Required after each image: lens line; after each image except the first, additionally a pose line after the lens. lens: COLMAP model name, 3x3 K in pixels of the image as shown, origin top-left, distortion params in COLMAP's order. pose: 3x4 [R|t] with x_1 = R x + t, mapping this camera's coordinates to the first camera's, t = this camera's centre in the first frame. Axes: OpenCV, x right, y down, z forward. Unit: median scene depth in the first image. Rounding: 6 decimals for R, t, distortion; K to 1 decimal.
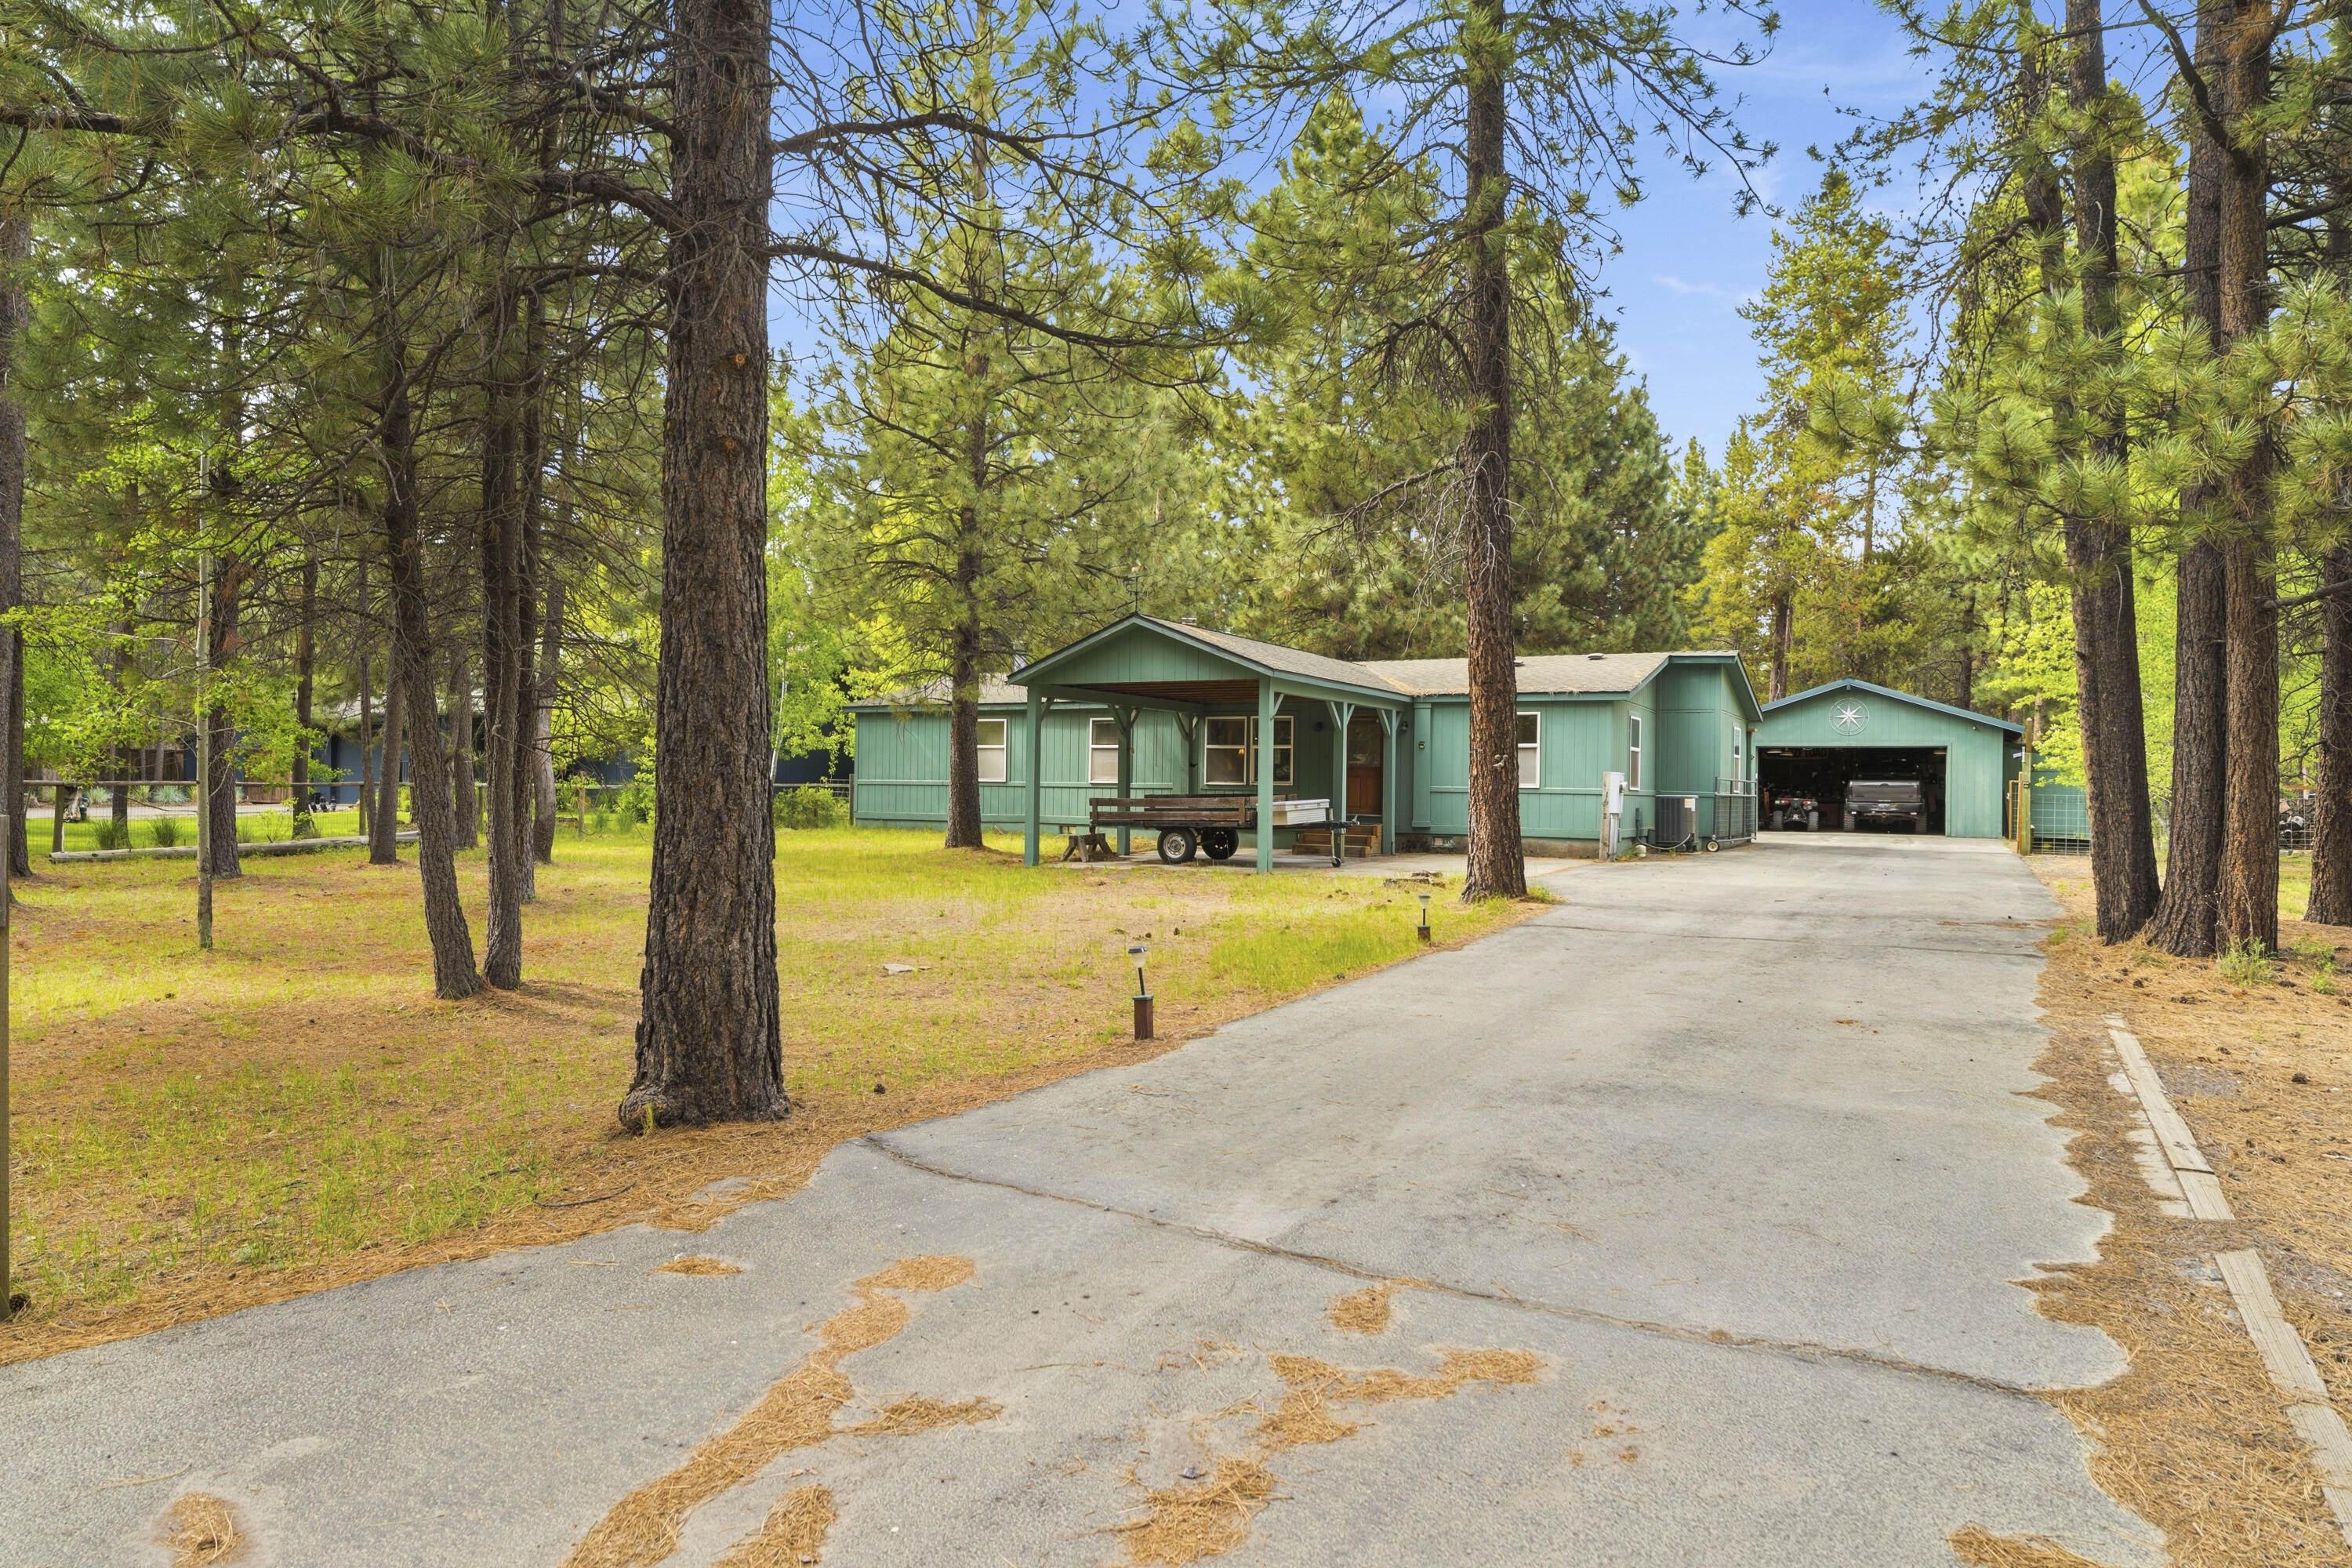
lens RADIAL K [[1253.0, 0, 1167.5], [0, 1253.0, 762.5], [0, 0, 1]] dist [-0.004360, -0.000321]
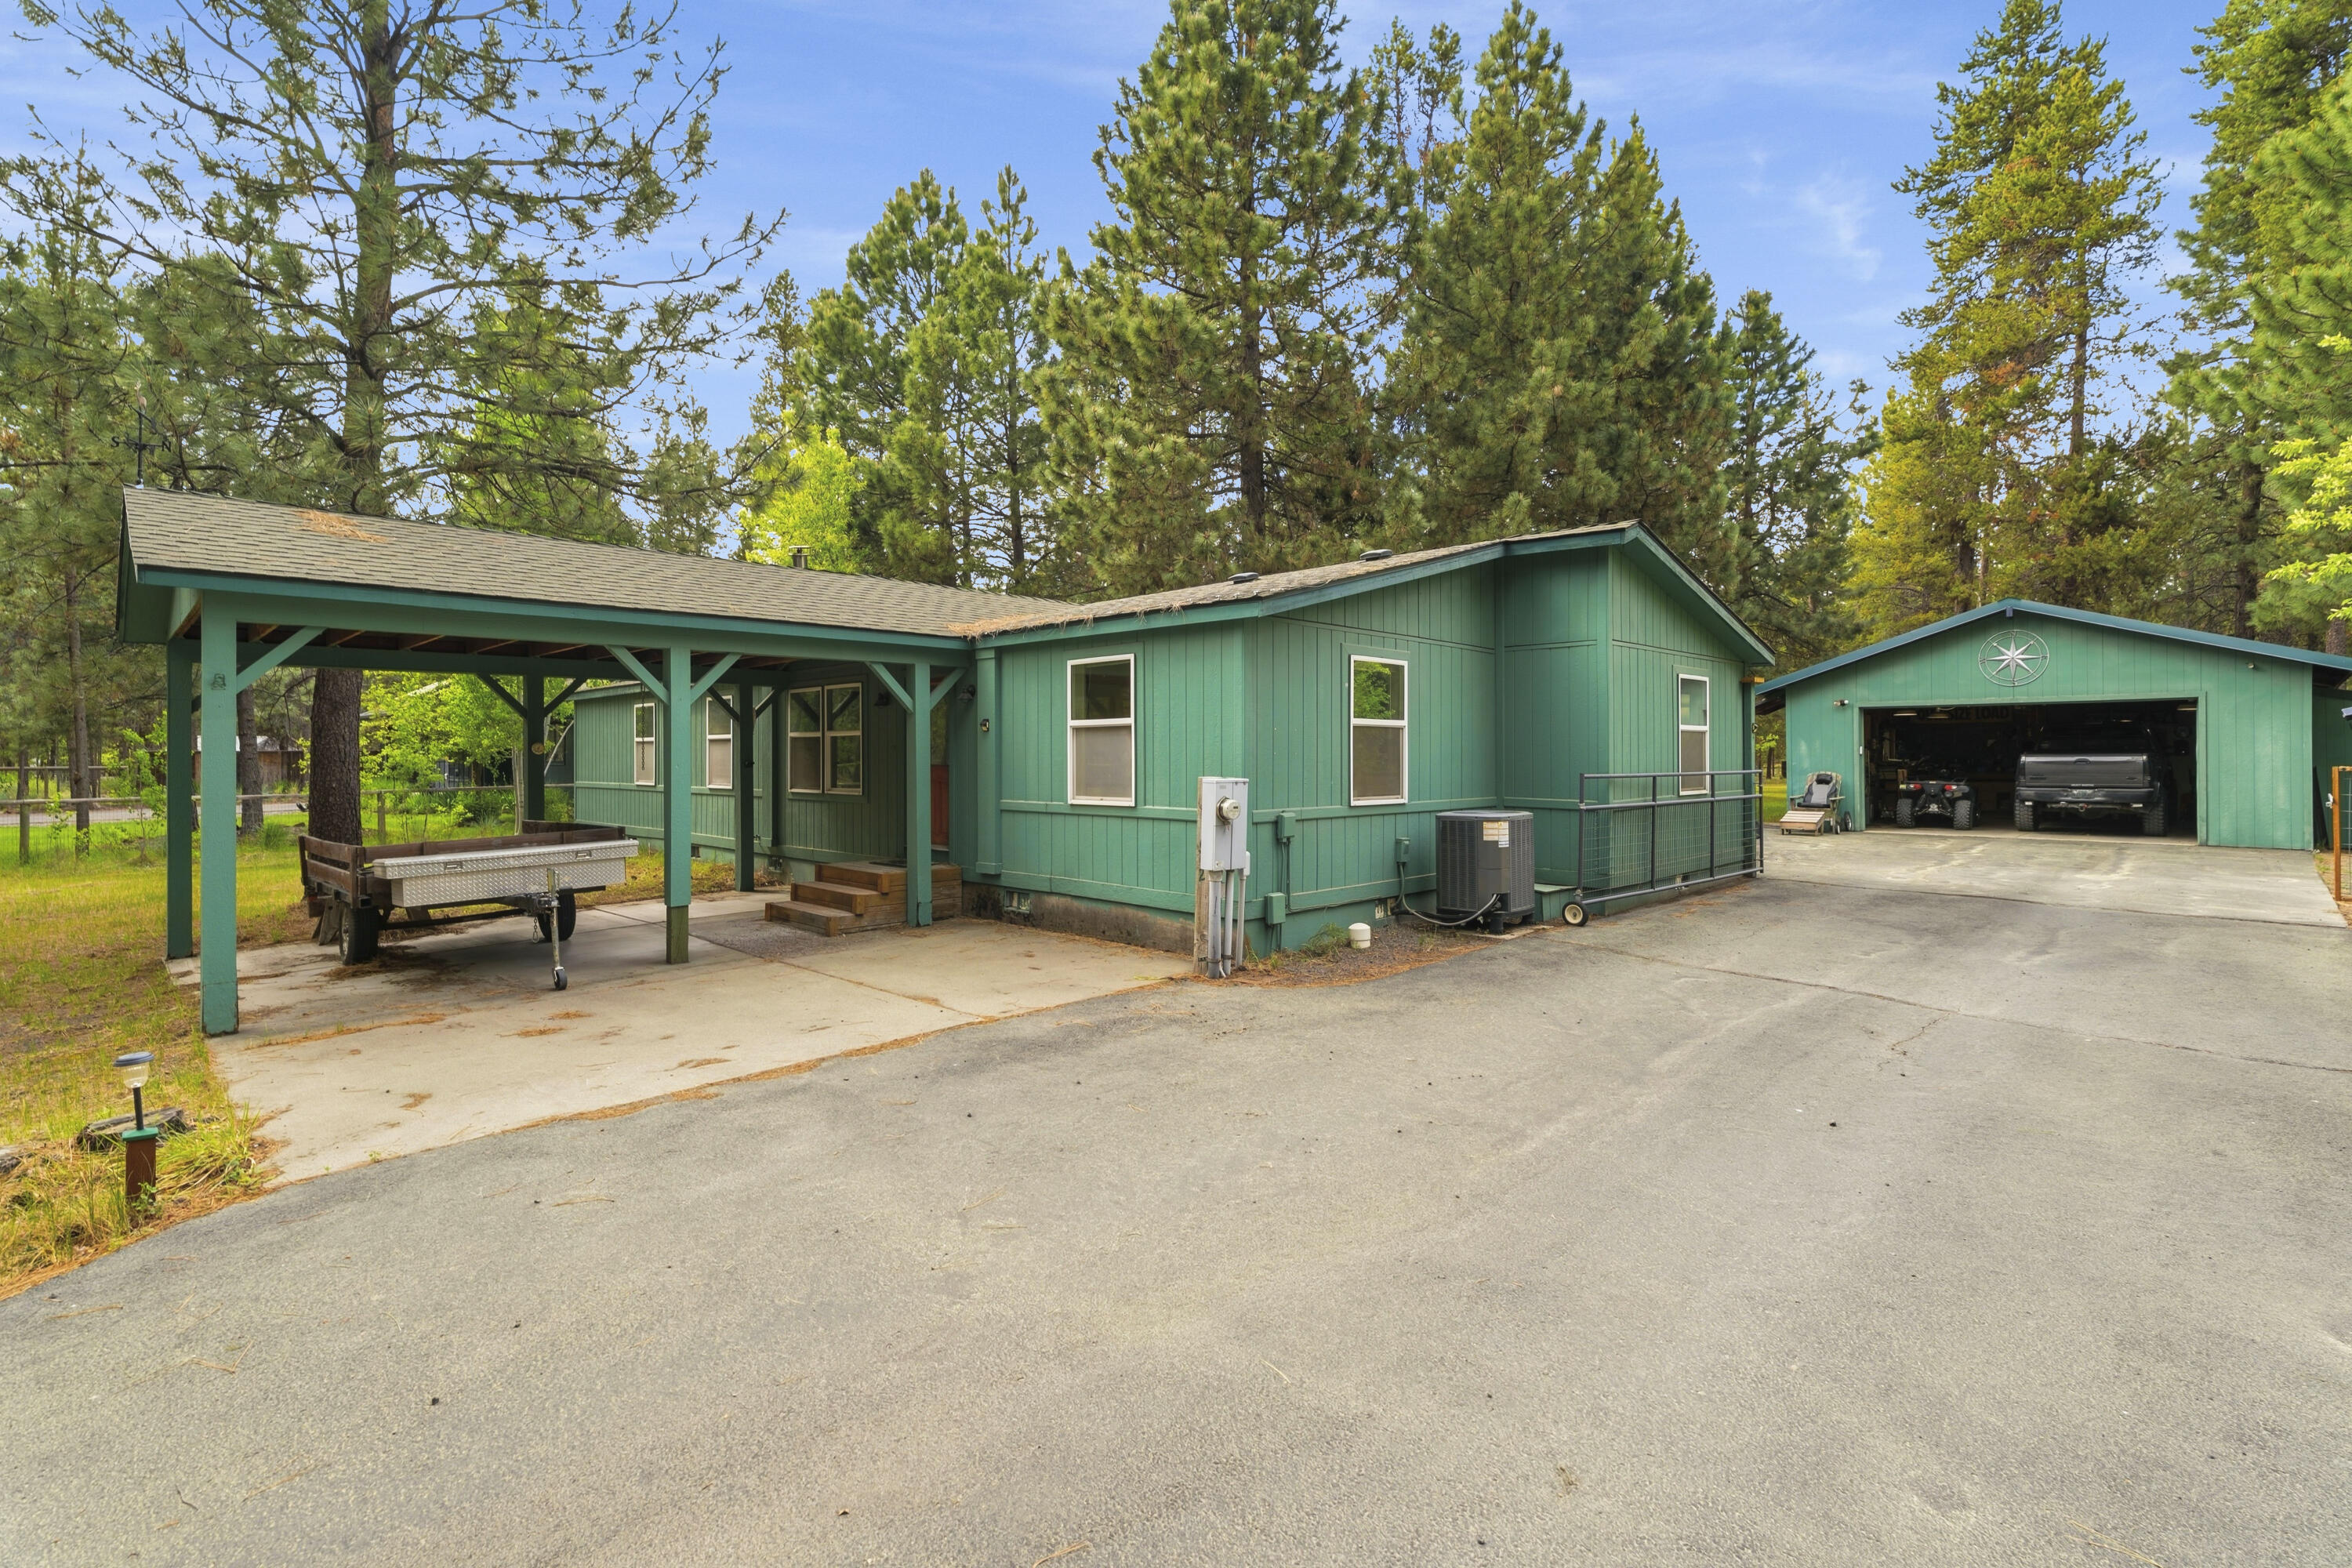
lens RADIAL K [[993.4, 0, 1175.2], [0, 993.4, 727.1], [0, 0, 1]] dist [-0.000251, -0.000006]
pose [[0.964874, -0.023289, -0.261678, 0.251832], [0.021222, 0.999717, -0.010724, -0.003877], [0.261854, 0.004794, 0.965096, 0.375968]]
